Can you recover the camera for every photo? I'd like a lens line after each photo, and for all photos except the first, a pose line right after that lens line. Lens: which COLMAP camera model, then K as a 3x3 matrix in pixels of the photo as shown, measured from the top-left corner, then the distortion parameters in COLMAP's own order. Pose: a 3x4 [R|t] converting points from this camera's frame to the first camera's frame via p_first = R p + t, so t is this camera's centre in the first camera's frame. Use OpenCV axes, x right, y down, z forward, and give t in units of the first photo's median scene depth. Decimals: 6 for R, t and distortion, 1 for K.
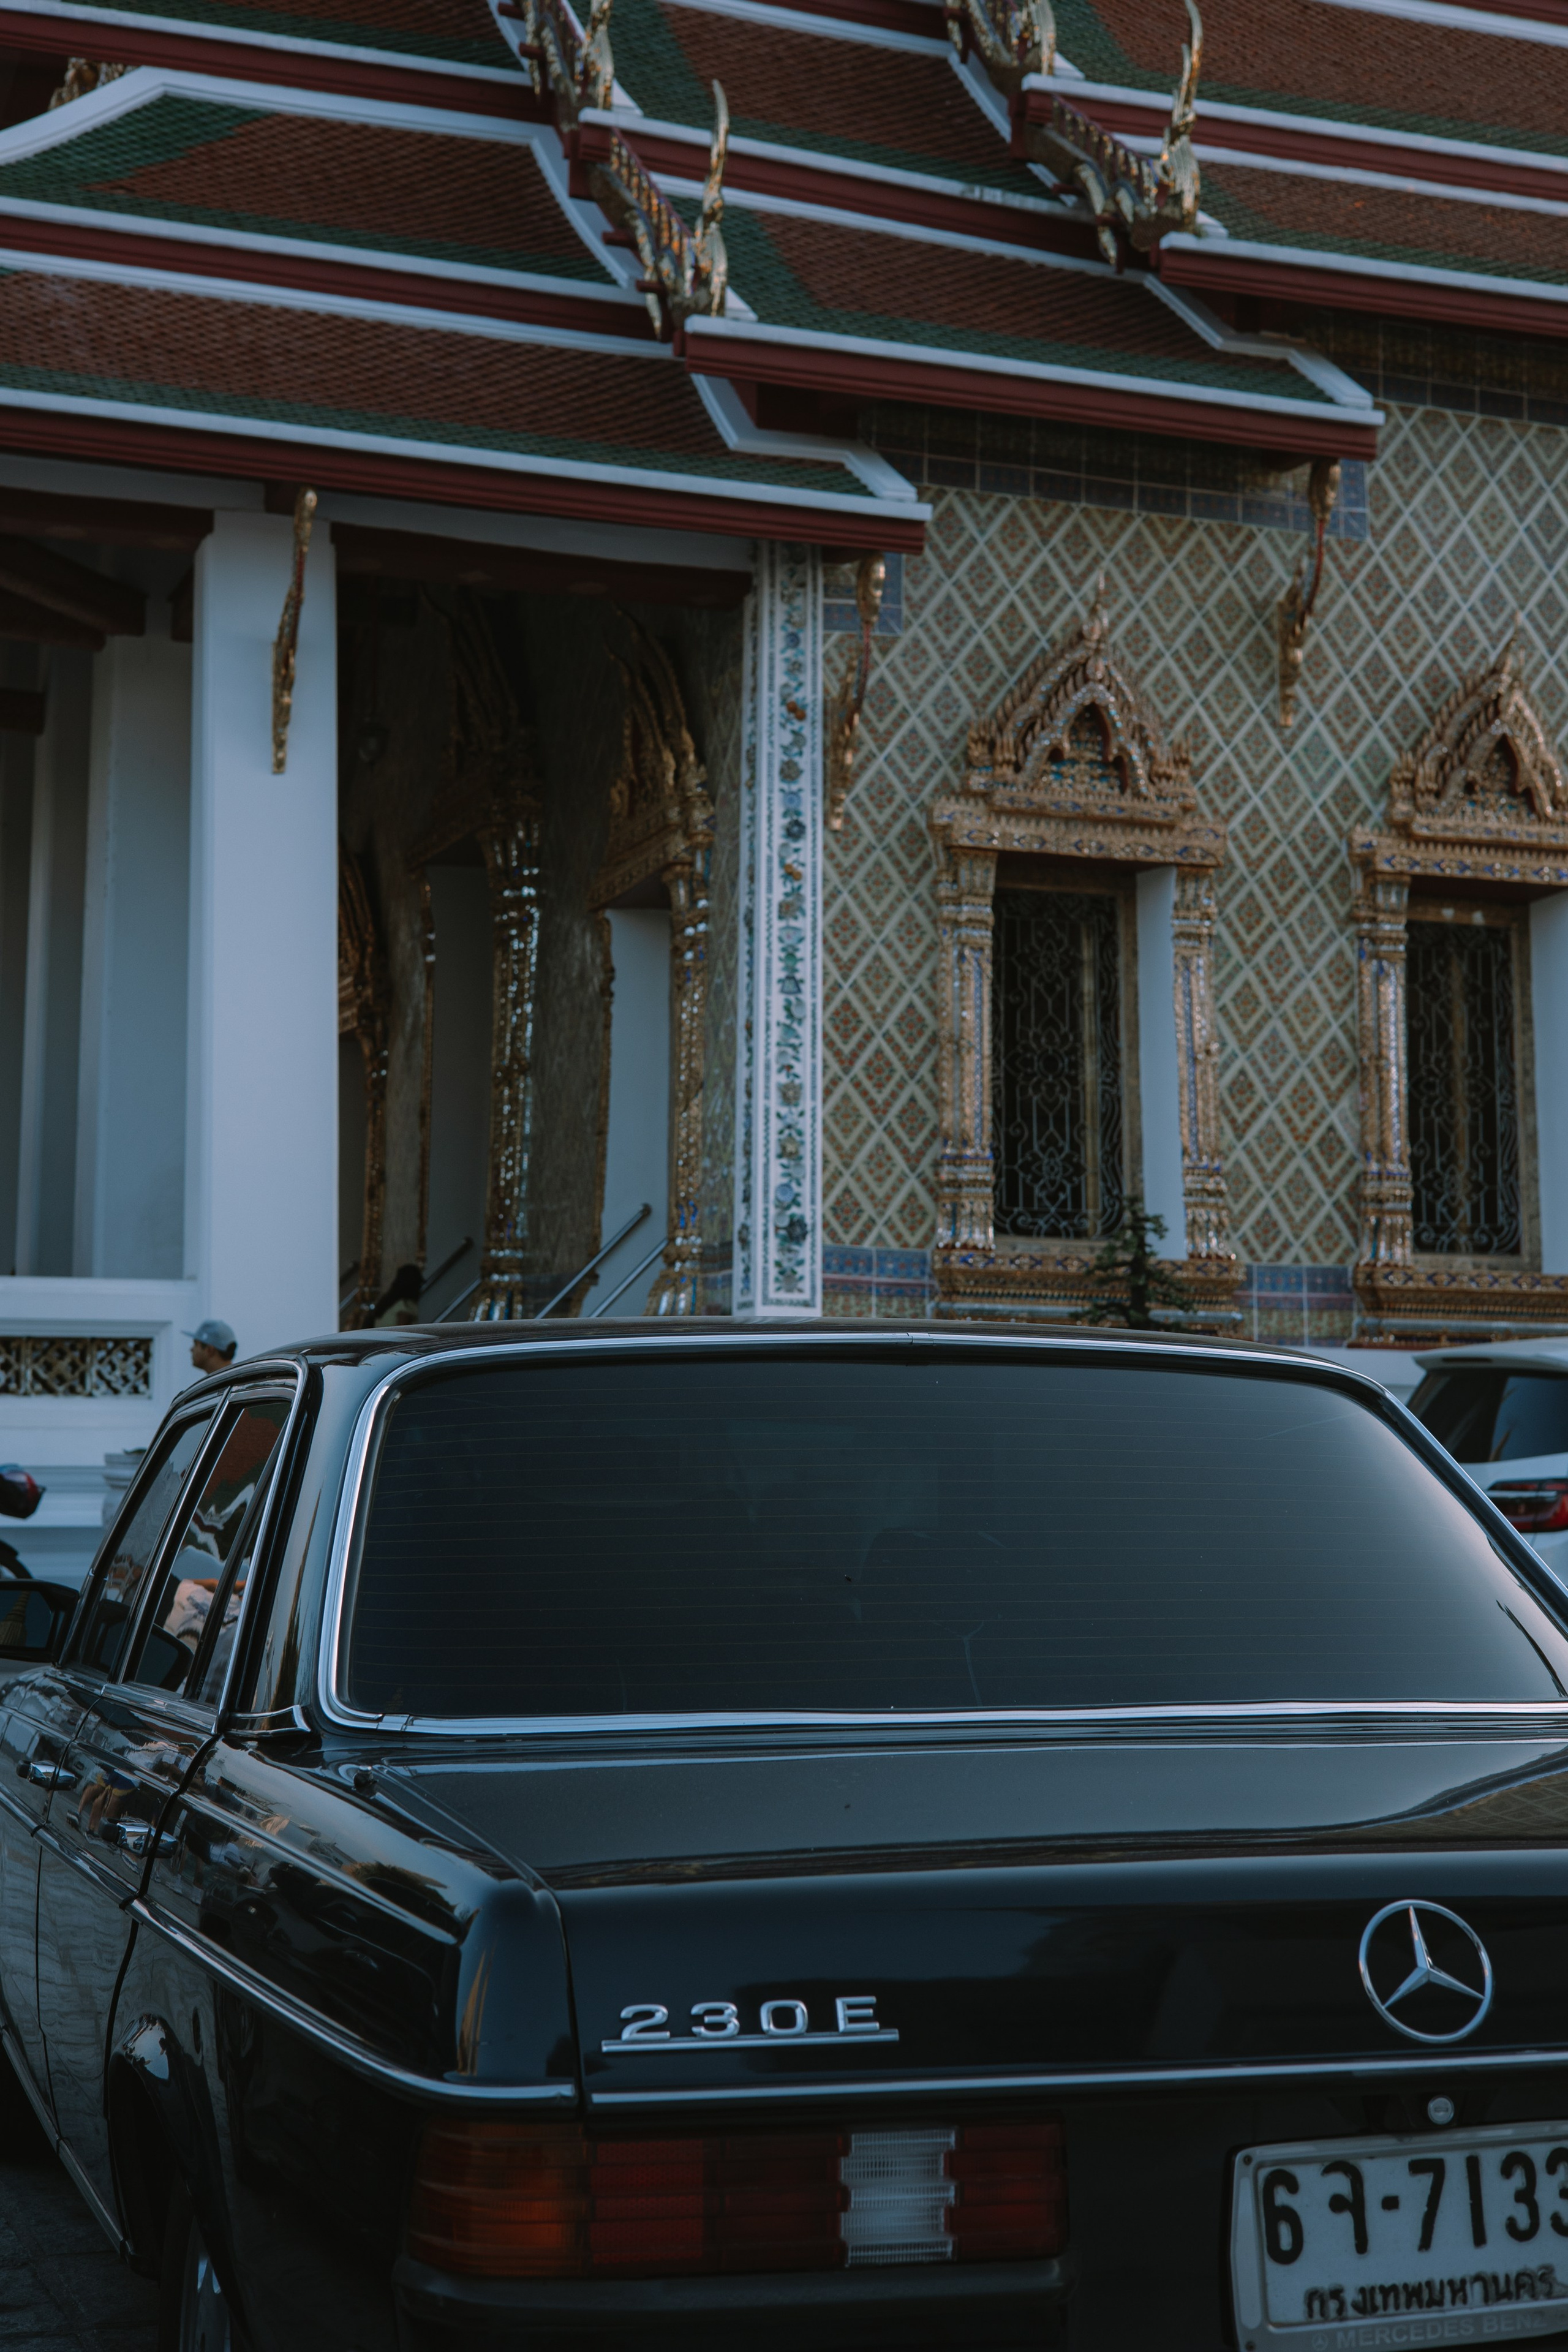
lens RADIAL K [[3470.5, 0, 787.0], [0, 3470.5, 1158.9], [0, 0, 1]] dist [0.021413, 0.000000]
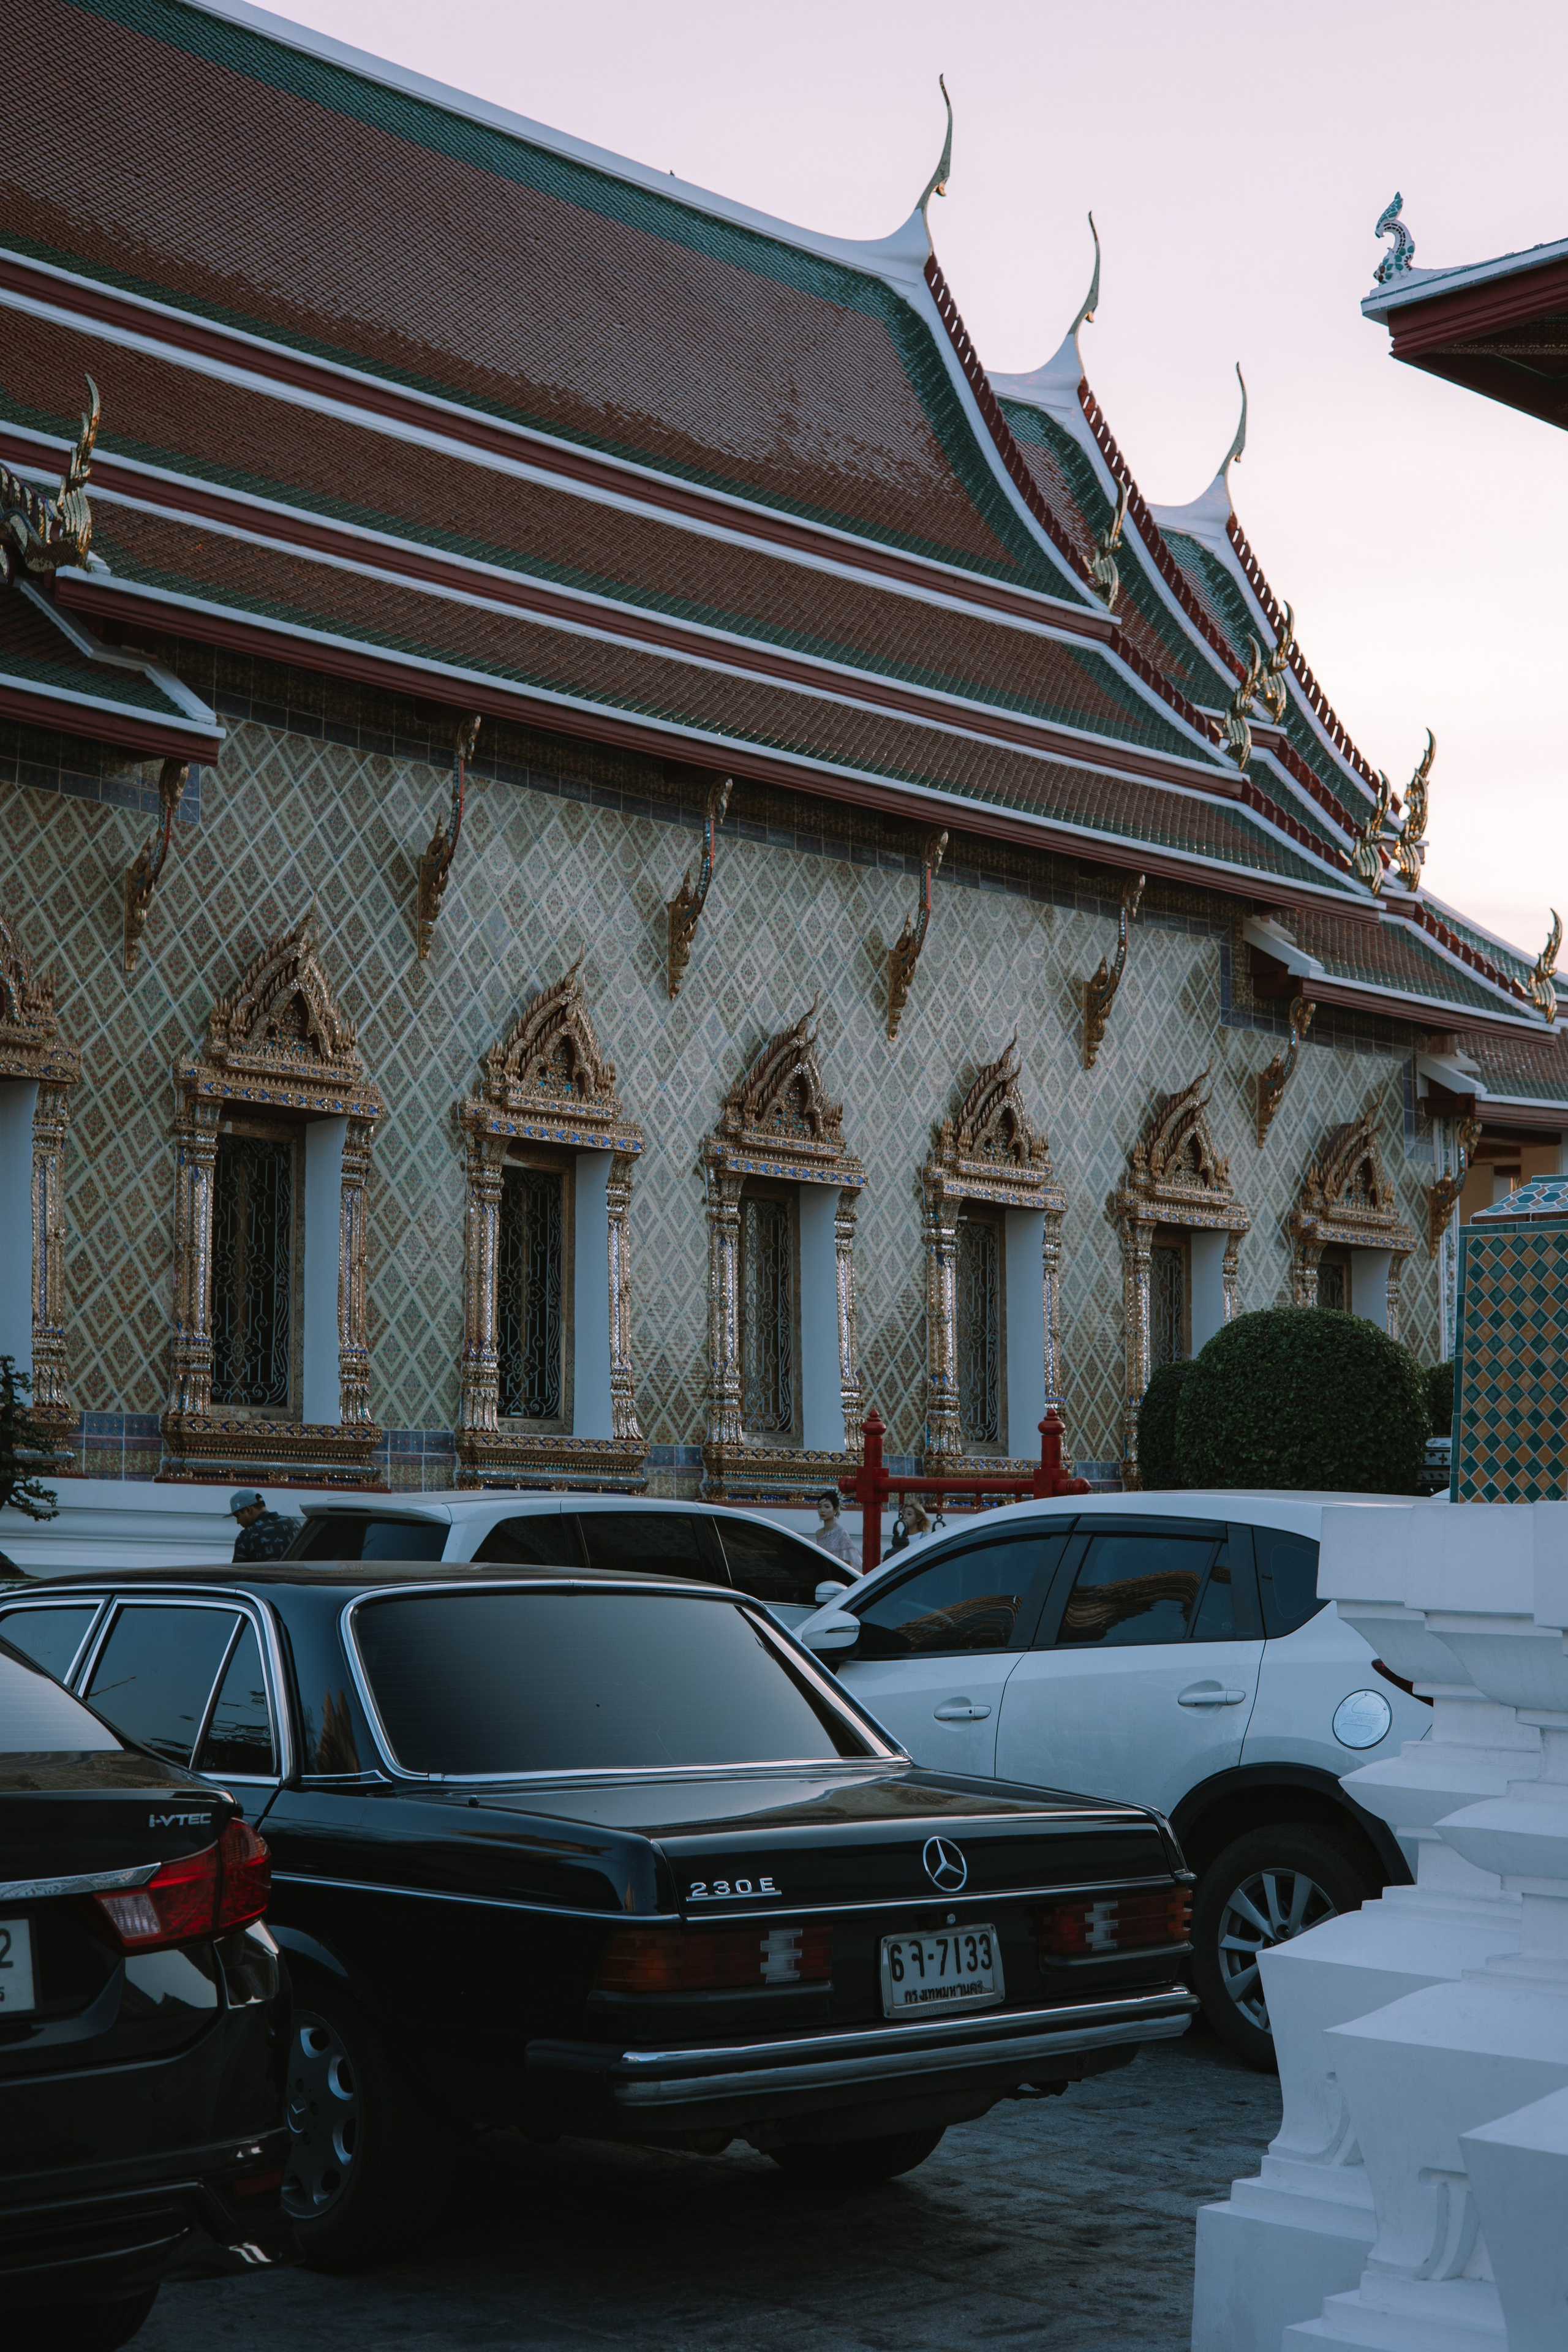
lens RADIAL K [[3289.9, 0, 793.2], [0, 3289.9, 1174.0], [0, 0, 1]] dist [0.032920, 0.000000]
pose [[0.906597, 0.057063, 0.418122, -0.127713], [-0.046795, 0.998299, -0.034777, -0.024096], [-0.419396, 0.011963, 0.907725, -0.152844]]
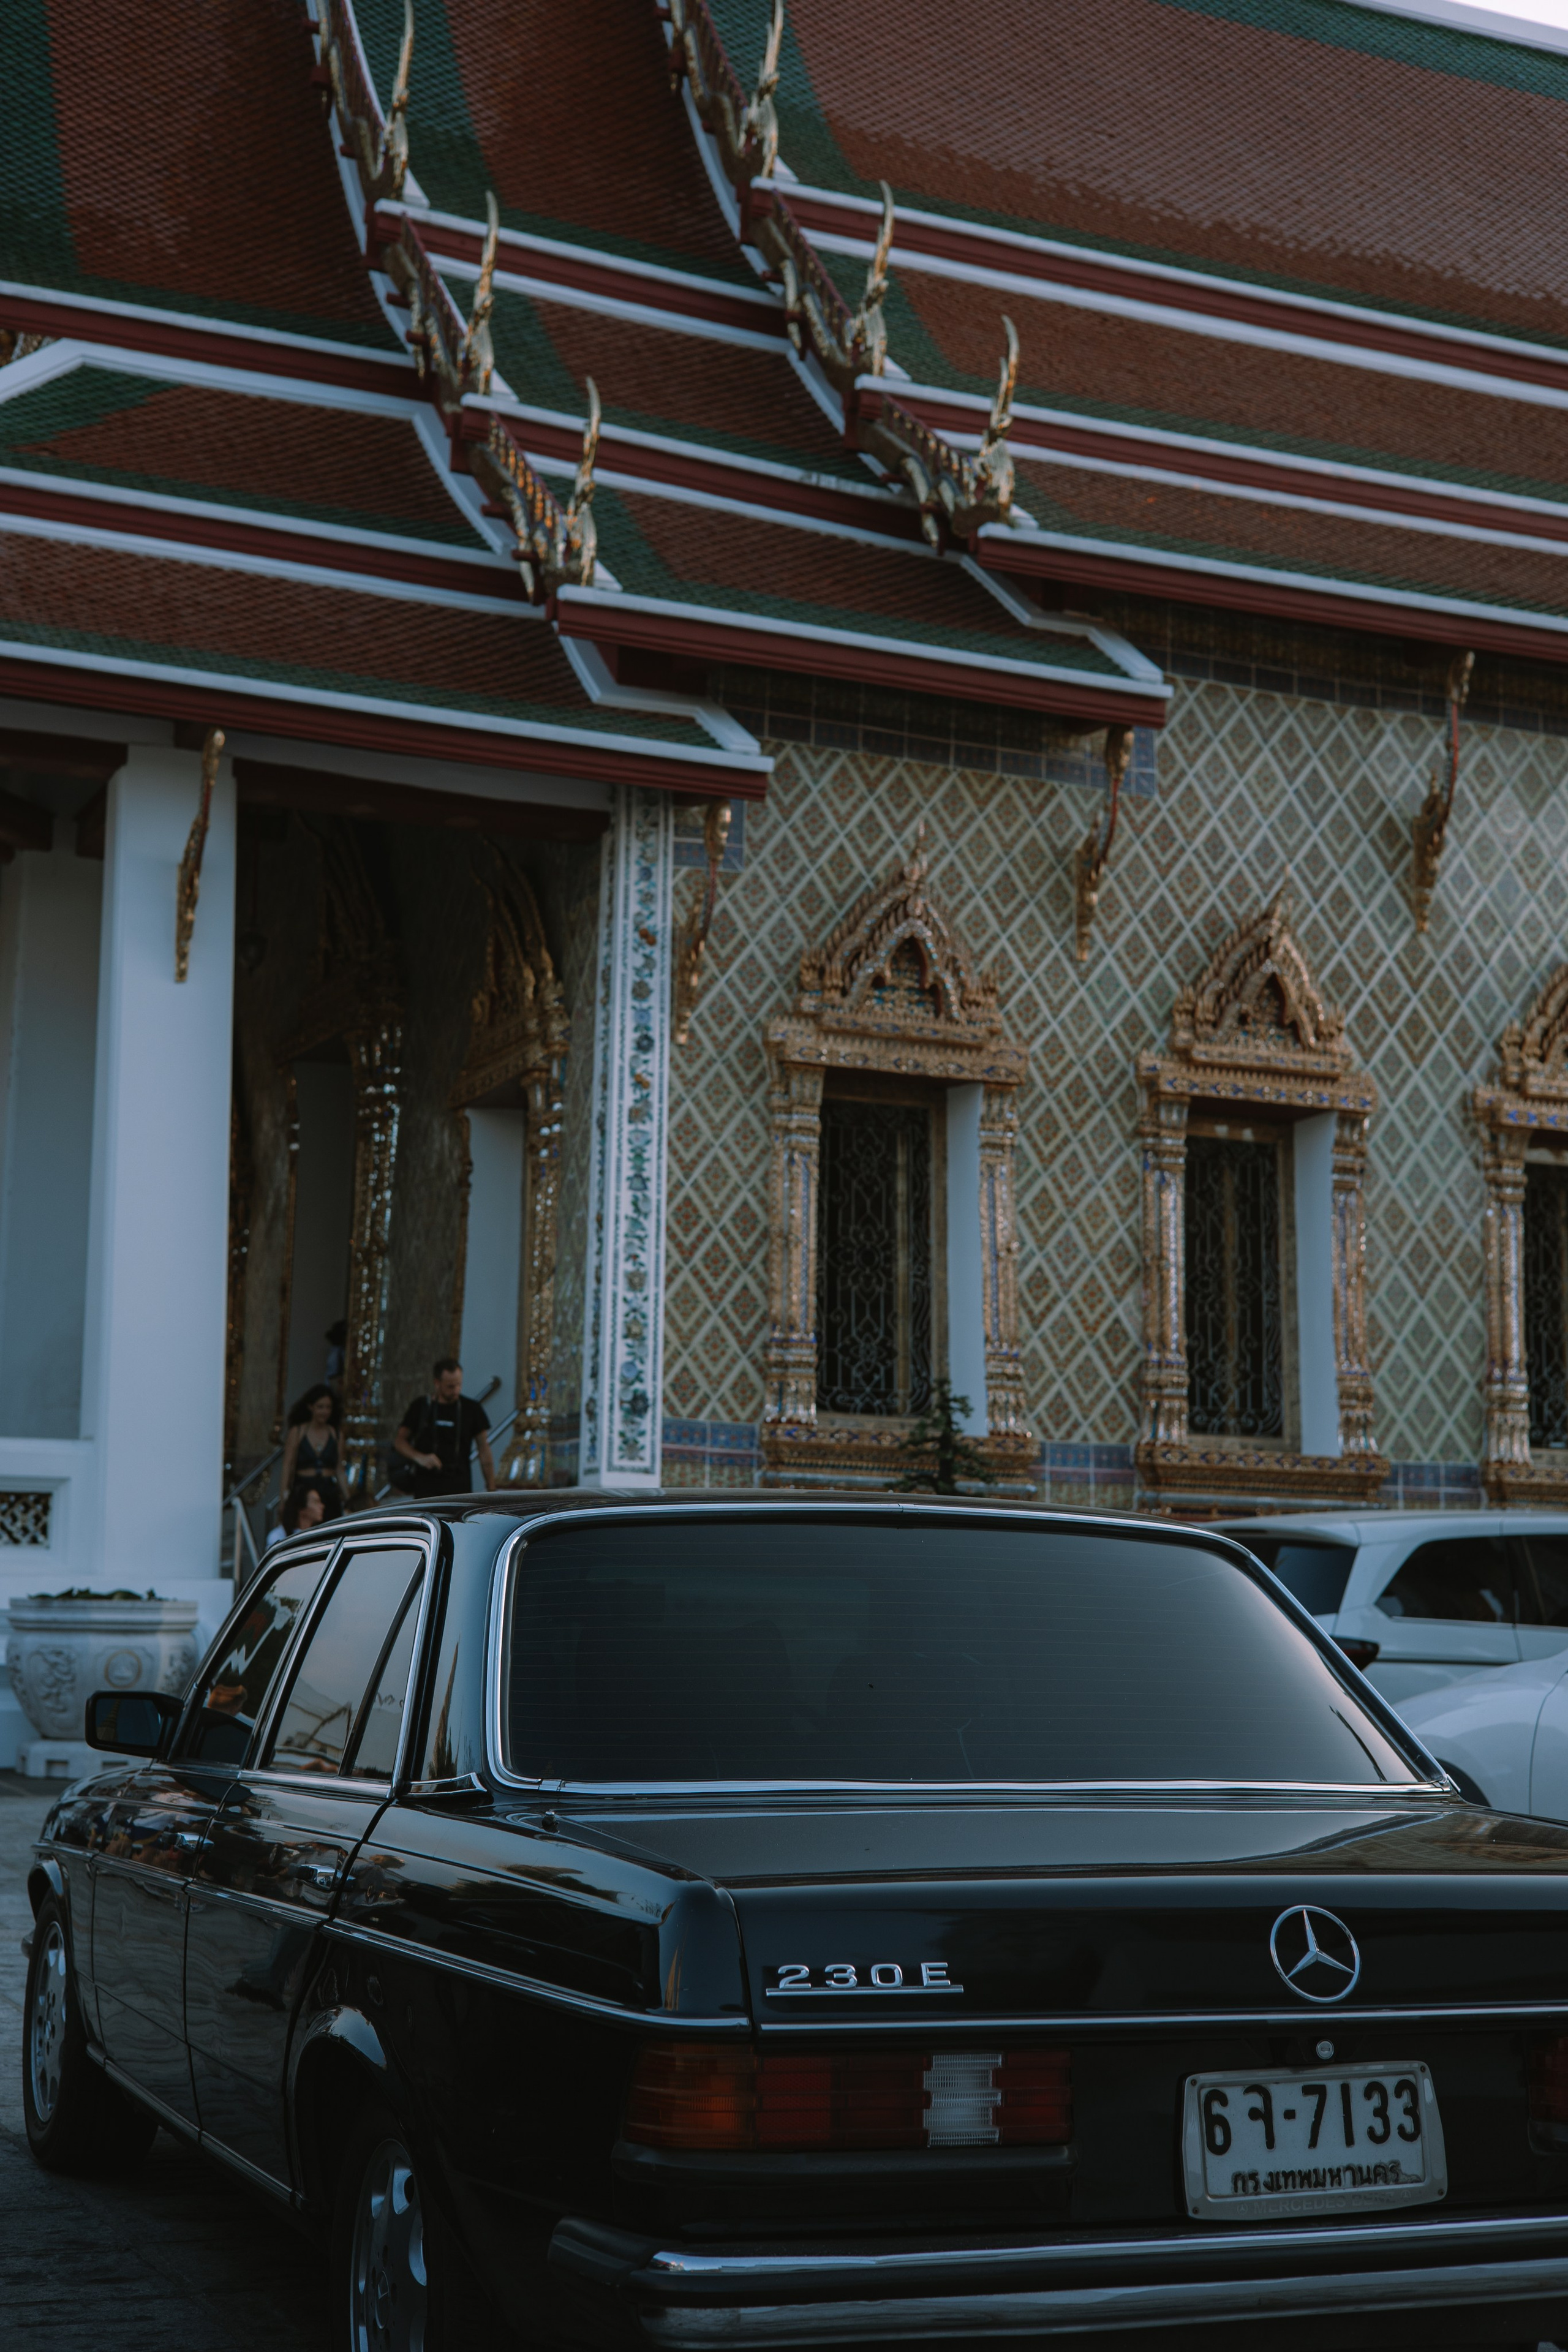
lens RADIAL K [[3289.9, 0, 771.7], [0, 3289.9, 1181.6], [0, 0, 1]] dist [0.032920, 0.000000]
pose [[0.998010, 0.021943, 0.059110, -0.017678], [-0.019237, 0.998759, -0.045949, -0.002751], [-0.060045, 0.044721, 0.997193, -0.050341]]
